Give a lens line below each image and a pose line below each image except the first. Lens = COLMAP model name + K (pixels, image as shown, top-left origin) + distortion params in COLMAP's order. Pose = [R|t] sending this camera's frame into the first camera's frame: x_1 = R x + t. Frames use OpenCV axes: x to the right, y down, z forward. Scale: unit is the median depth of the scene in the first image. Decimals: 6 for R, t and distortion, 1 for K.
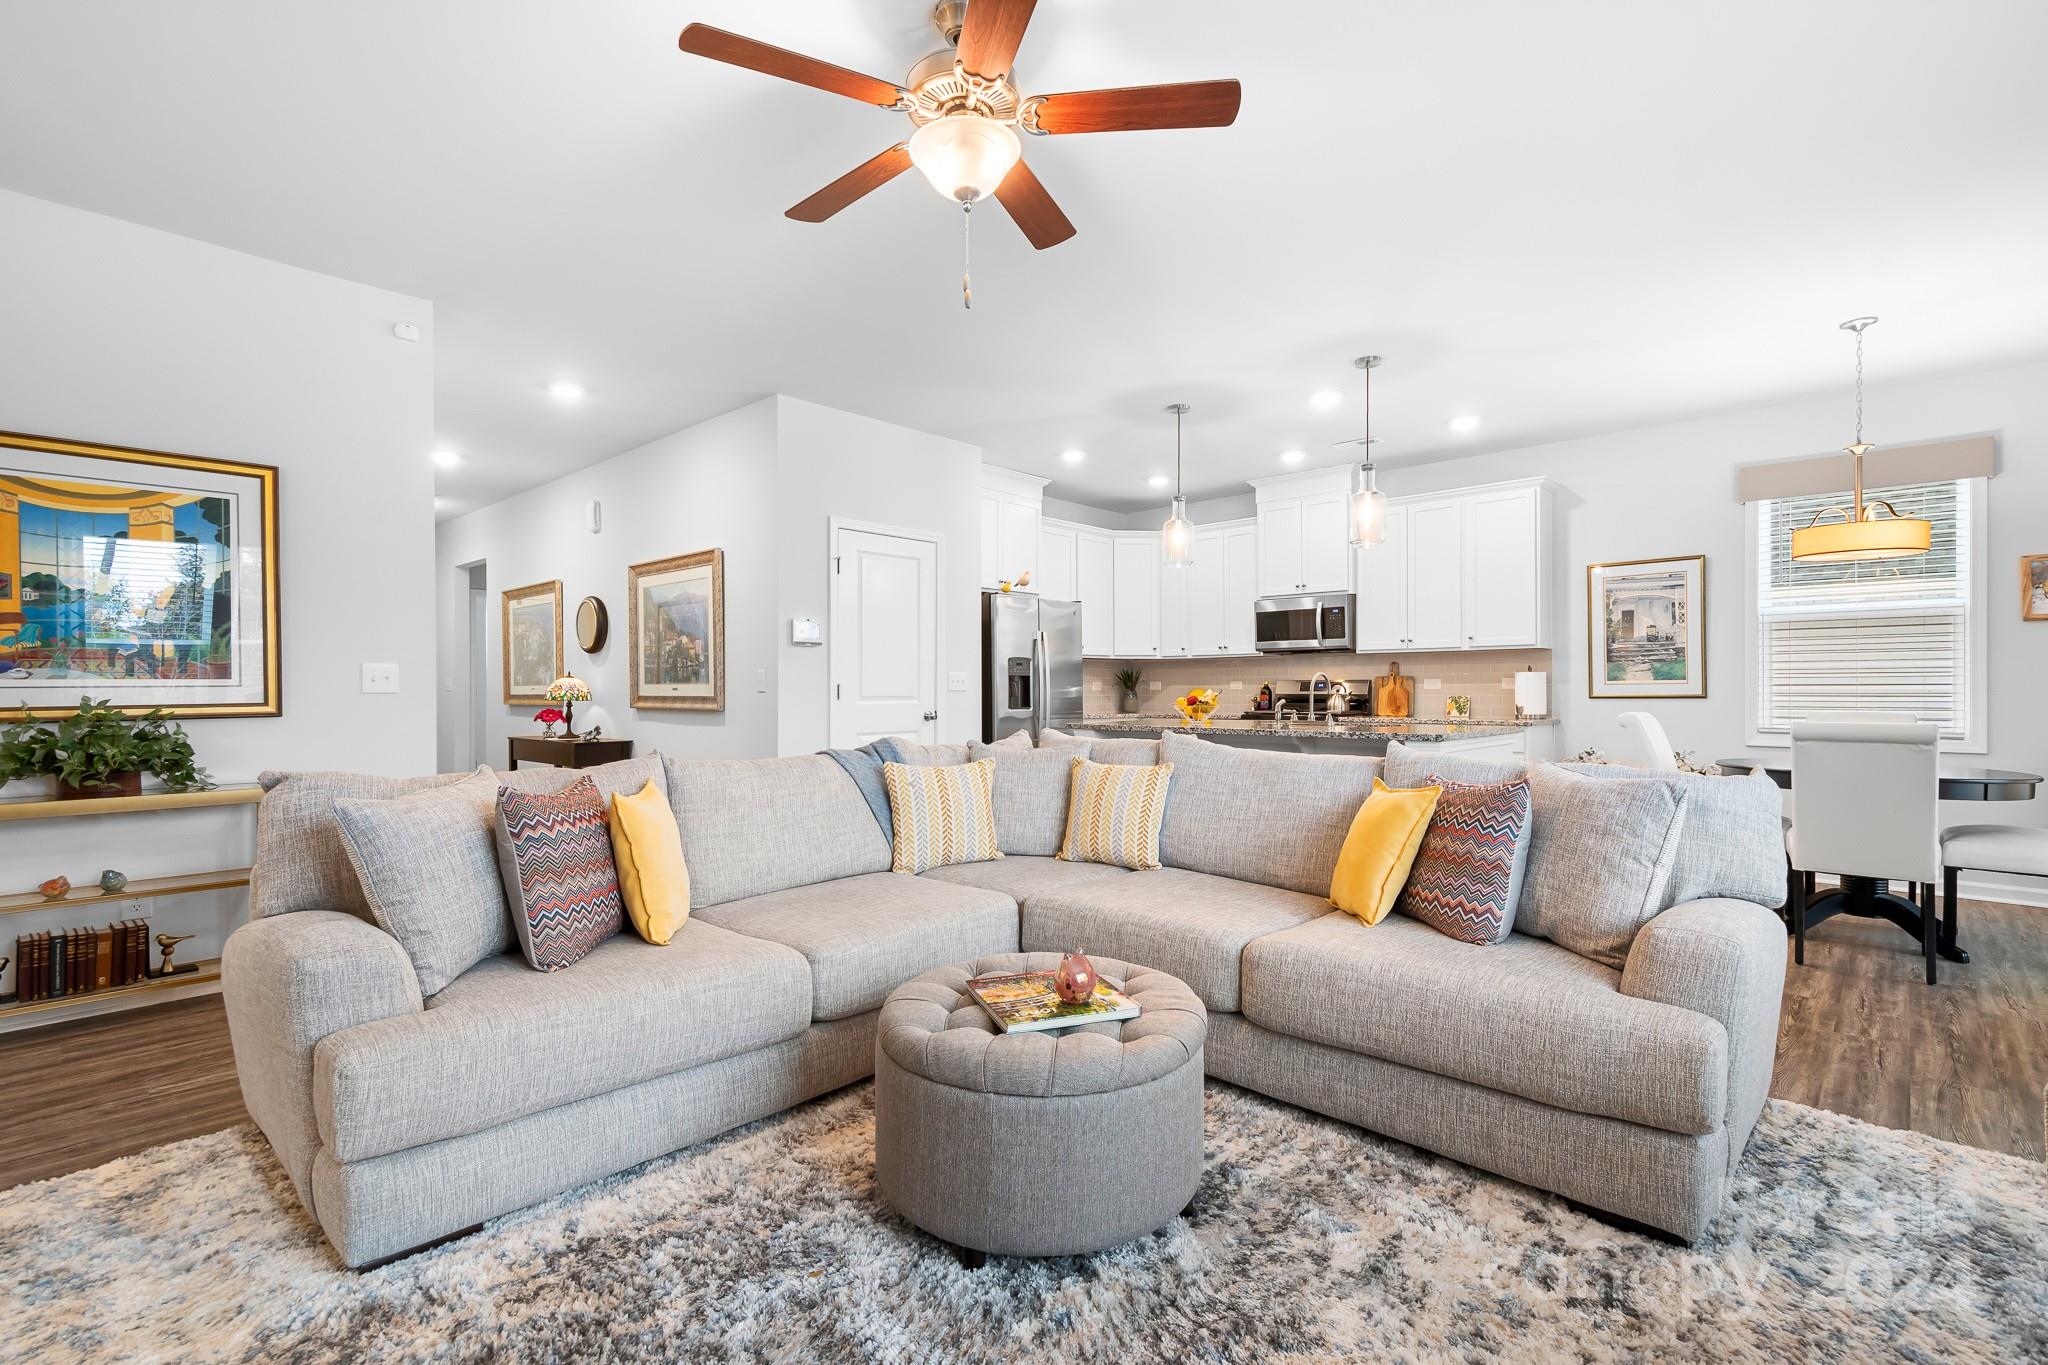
lens RADIAL K [[922.3, 0, 1025.7], [0, 922.3, 694.2], [0, 0, 1]] dist [0.015997, -0.002211]
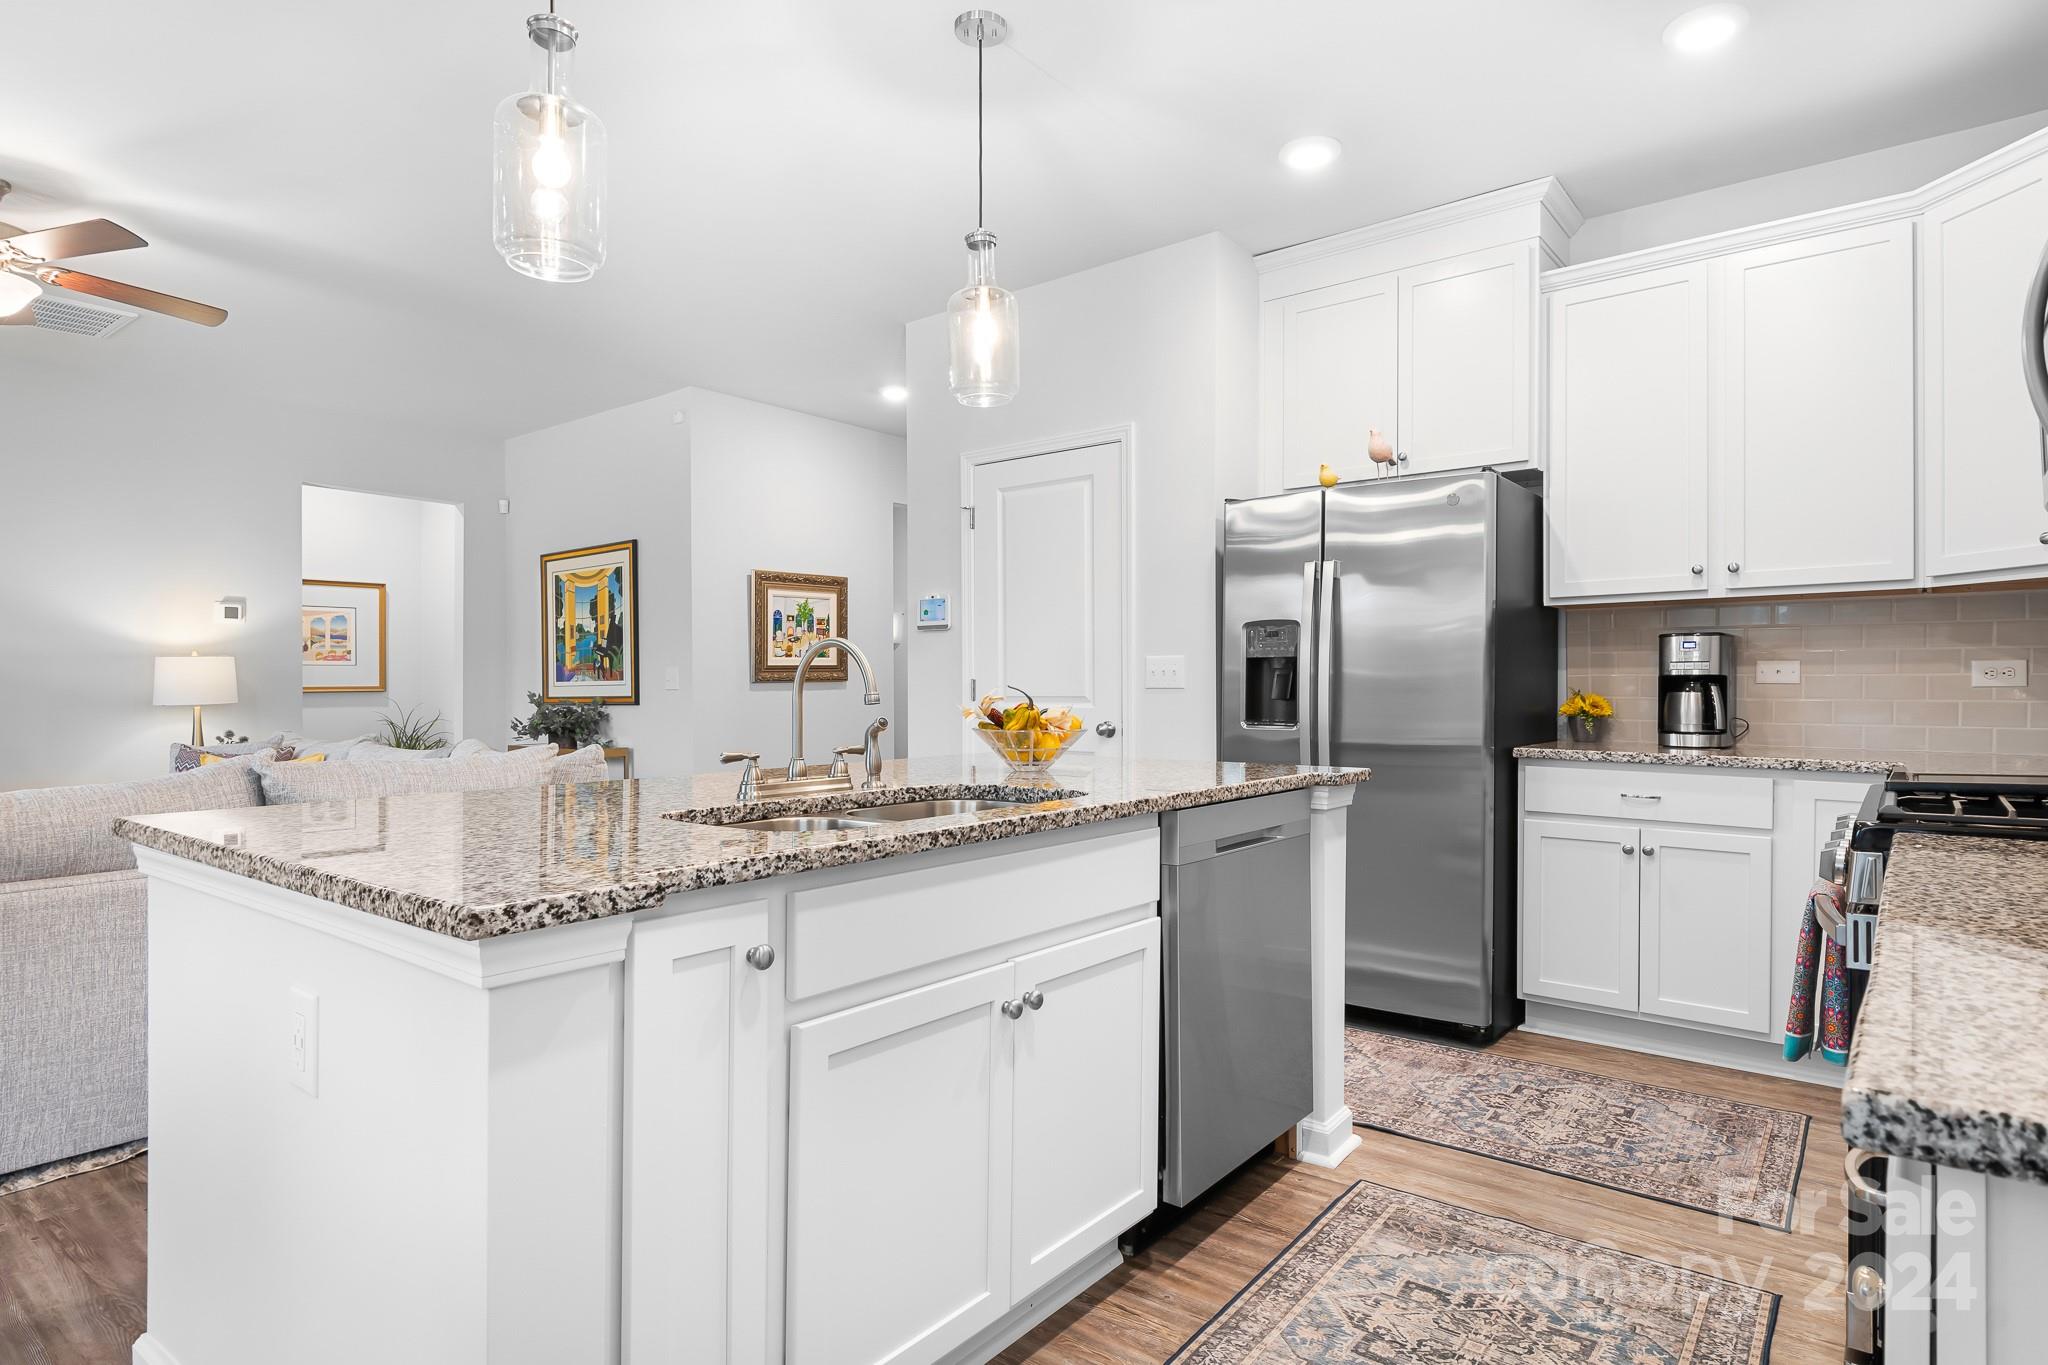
lens RADIAL K [[1101.1, 0, 1038.6], [0, 1101.1, 680.4], [0, 0, 1]] dist [0.012233, -0.012393]
pose [[0.080344, -0.003191, -0.996762, 0.570801], [-0.001370, 0.999994, -0.003312, -0.005922], [0.996766, 0.001631, 0.080339, 0.835061]]
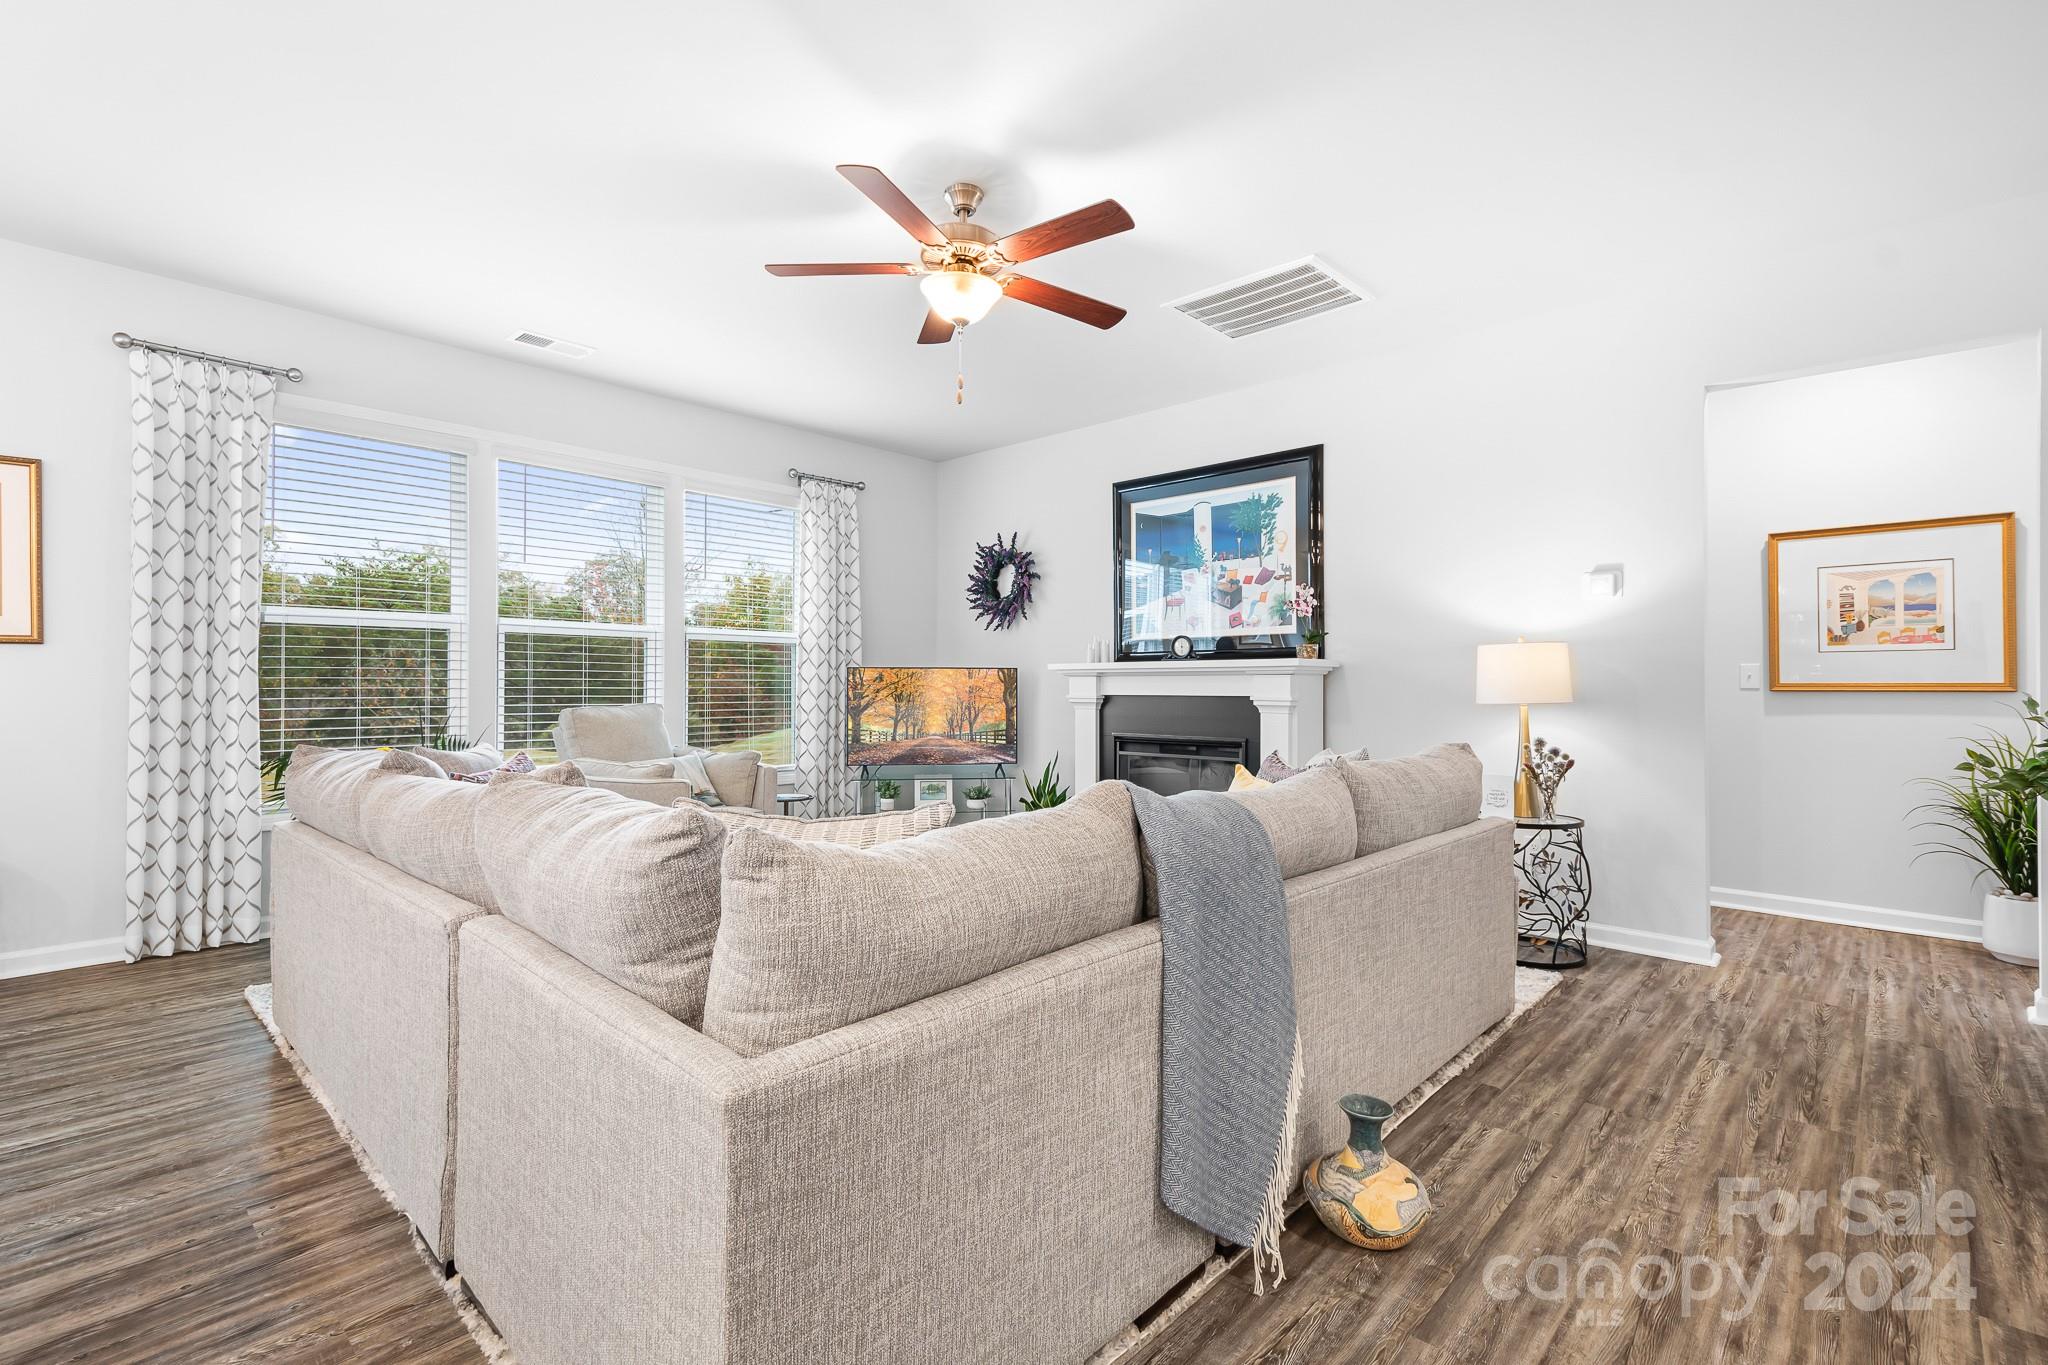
lens RADIAL K [[922.3, 0, 1022.8], [0, 922.3, 673.3], [0, 0, 1]] dist [0.015997, -0.002211]
pose [[-0.999976, -0.001919, 0.006702, -0.060010], [-0.001958, 0.999981, -0.005786, -0.004128], [-0.006691, -0.005799, -0.999961, 0.835338]]
